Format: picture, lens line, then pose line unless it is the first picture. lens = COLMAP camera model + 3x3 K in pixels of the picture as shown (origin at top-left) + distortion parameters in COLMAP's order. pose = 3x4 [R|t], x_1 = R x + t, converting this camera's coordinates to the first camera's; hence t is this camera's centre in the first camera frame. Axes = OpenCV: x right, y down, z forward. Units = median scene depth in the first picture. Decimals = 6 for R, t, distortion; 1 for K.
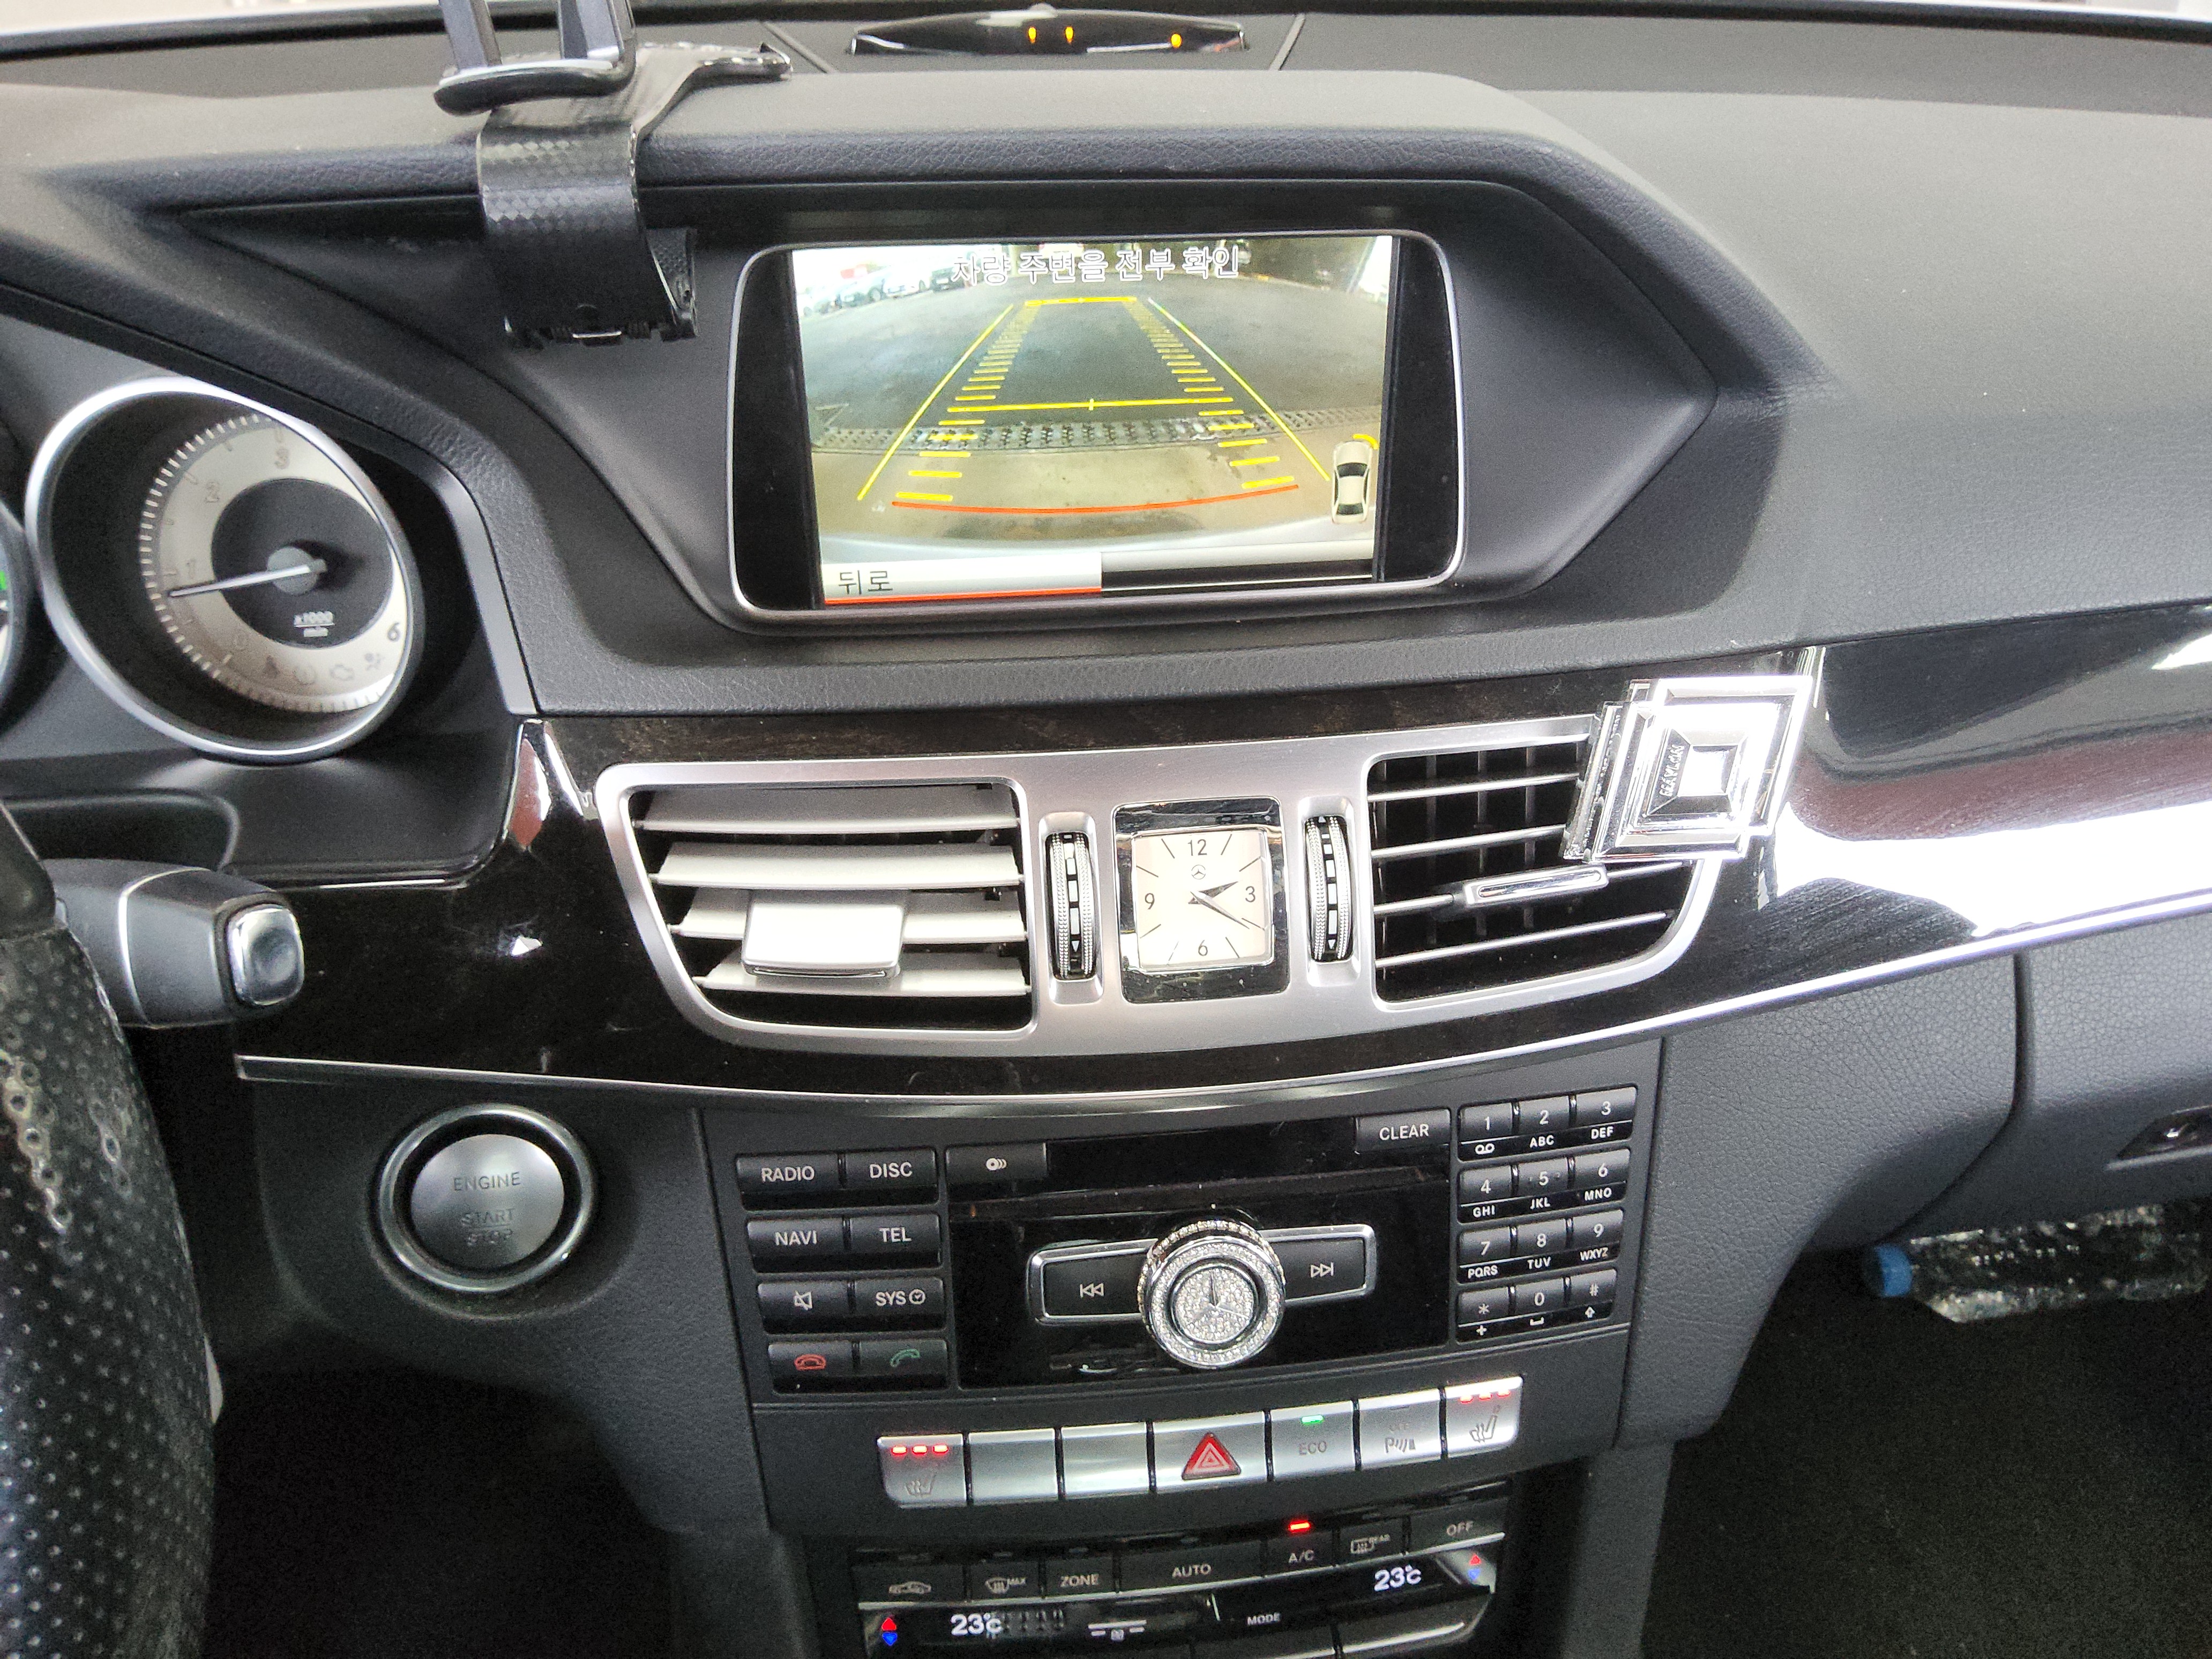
lens RADIAL K [[1634.3, 0, 1165.8], [0, 1634.3, 827.5], [0, 0, 1]] dist [0.064023, 0.000285]
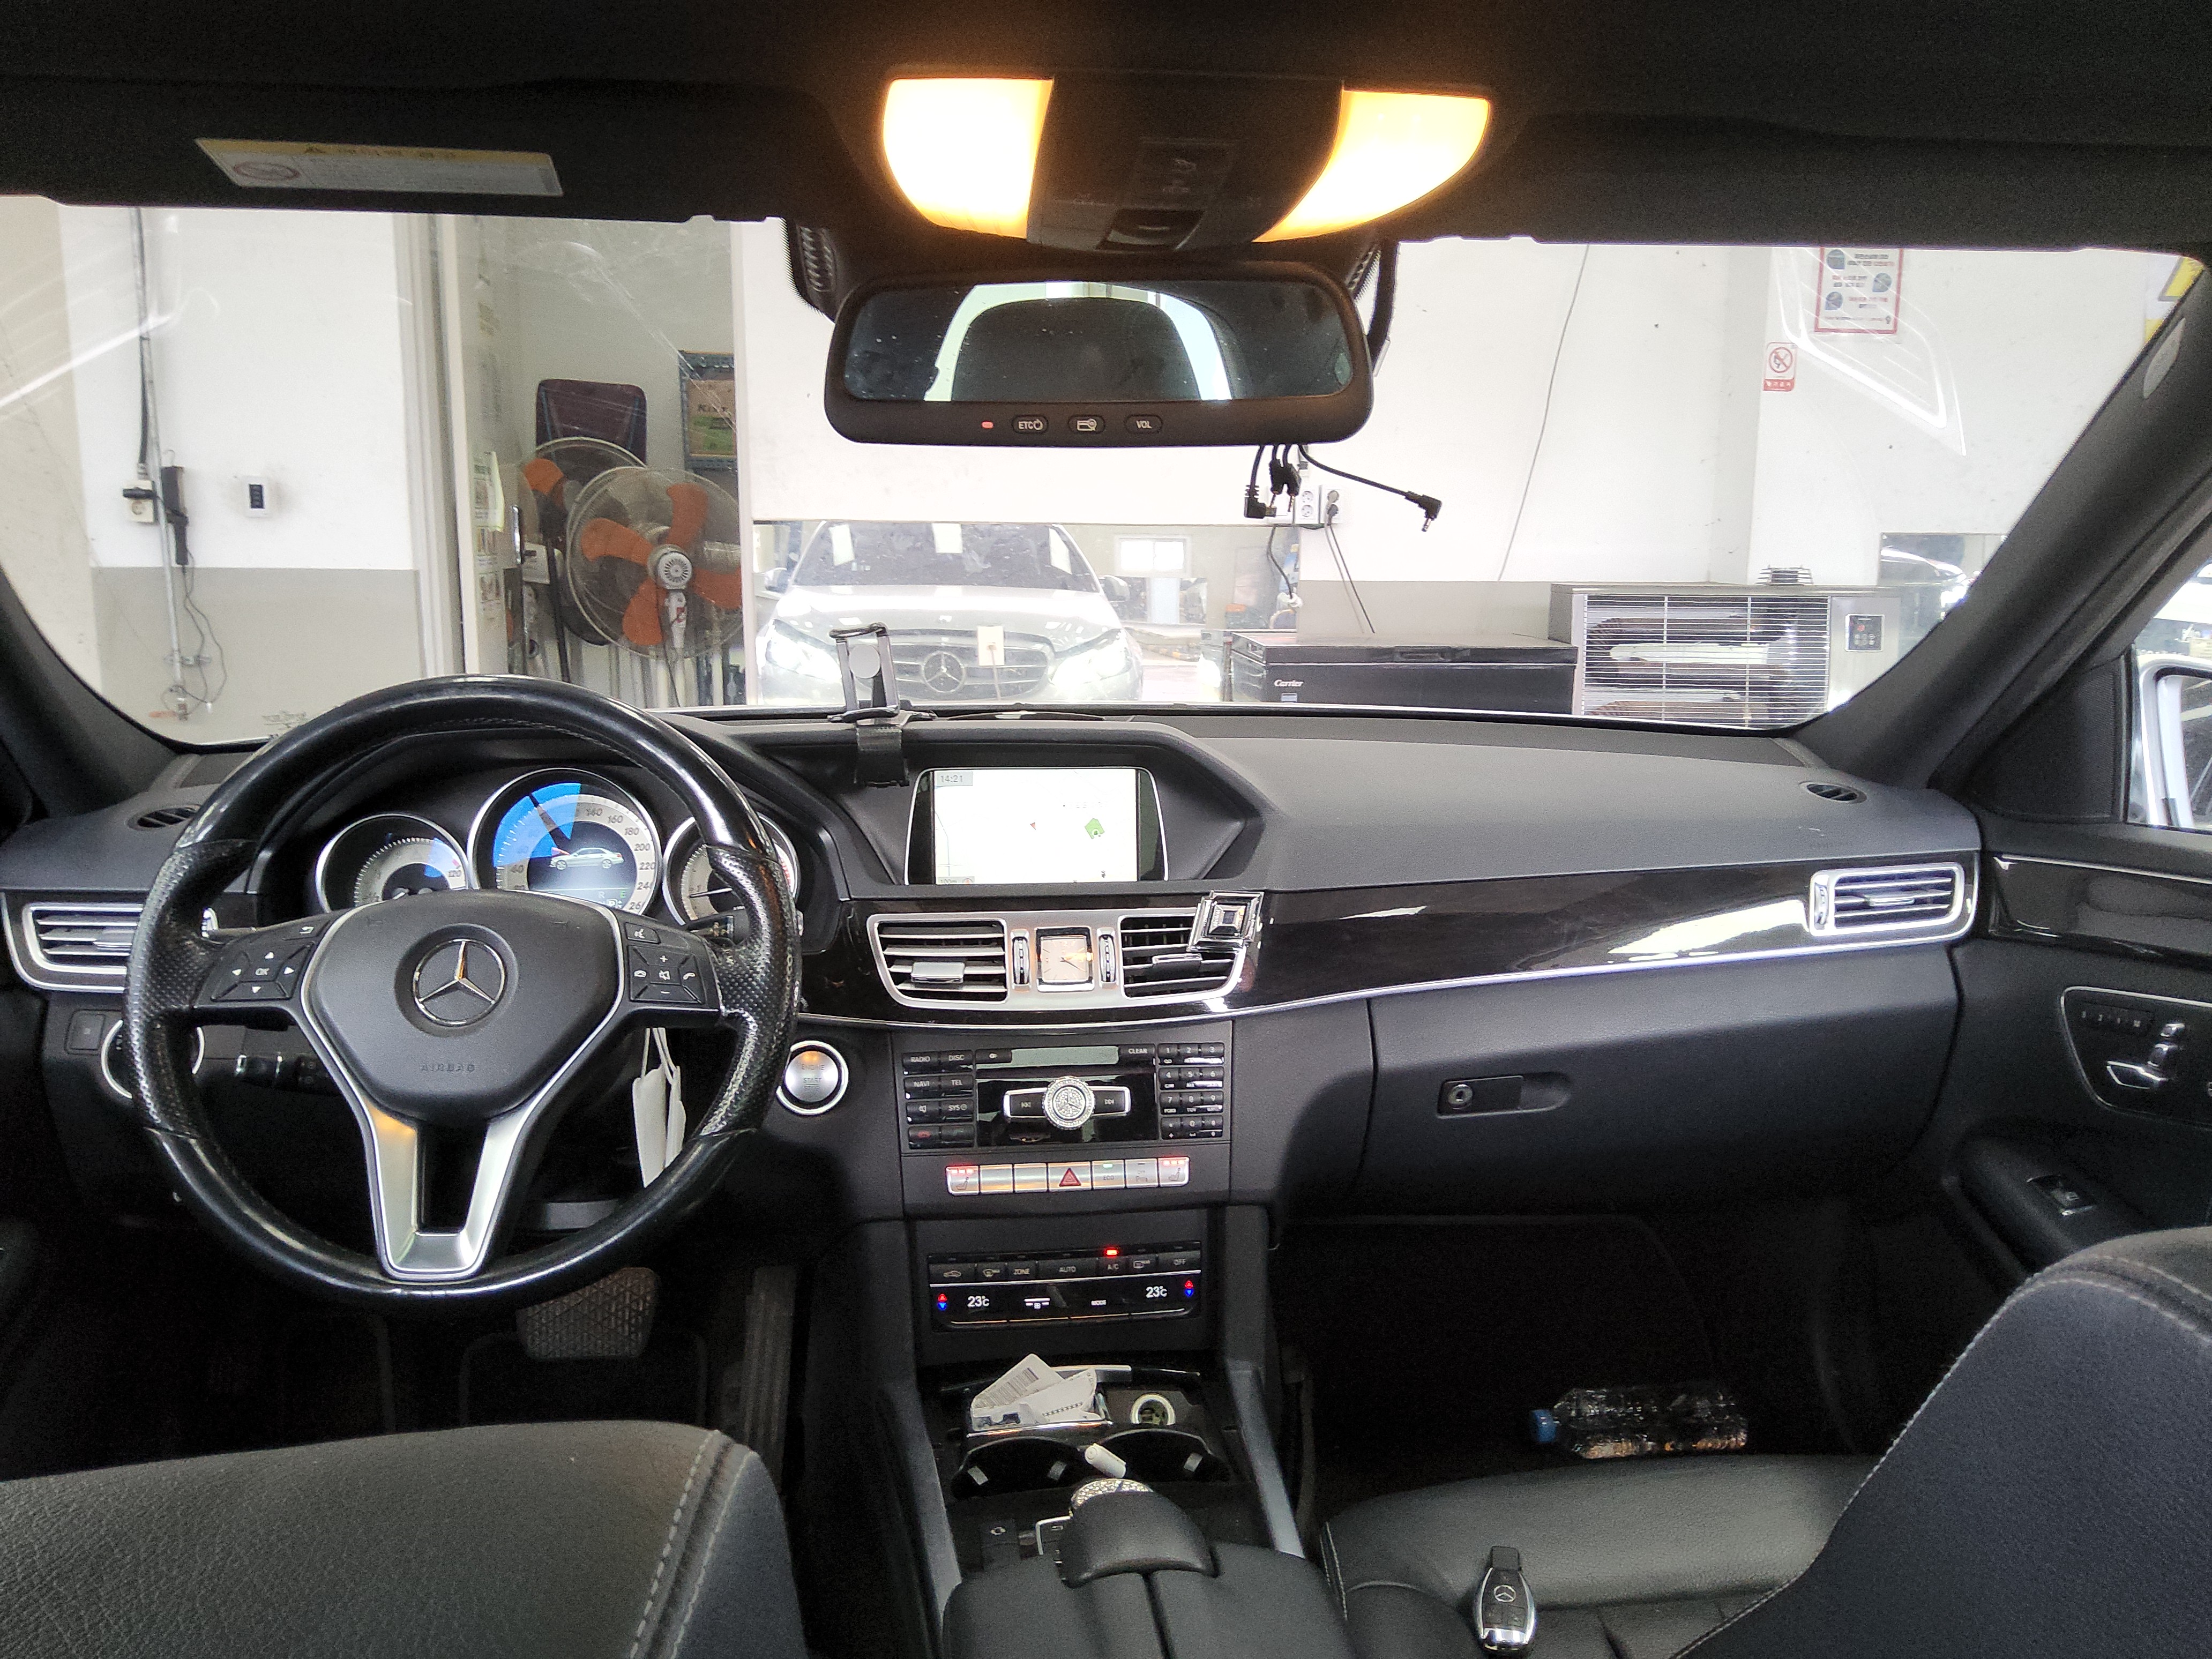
lens RADIAL K [[1634.3, 0, 1165.8], [0, 1634.3, 827.5], [0, 0, 1]] dist [0.064023, 0.000285]
pose [[0.999820, -0.016157, 0.009984, 0.177207], [0.018834, 0.911279, -0.411359, 1.027417], [-0.002452, 0.411473, 0.911419, -1.784750]]
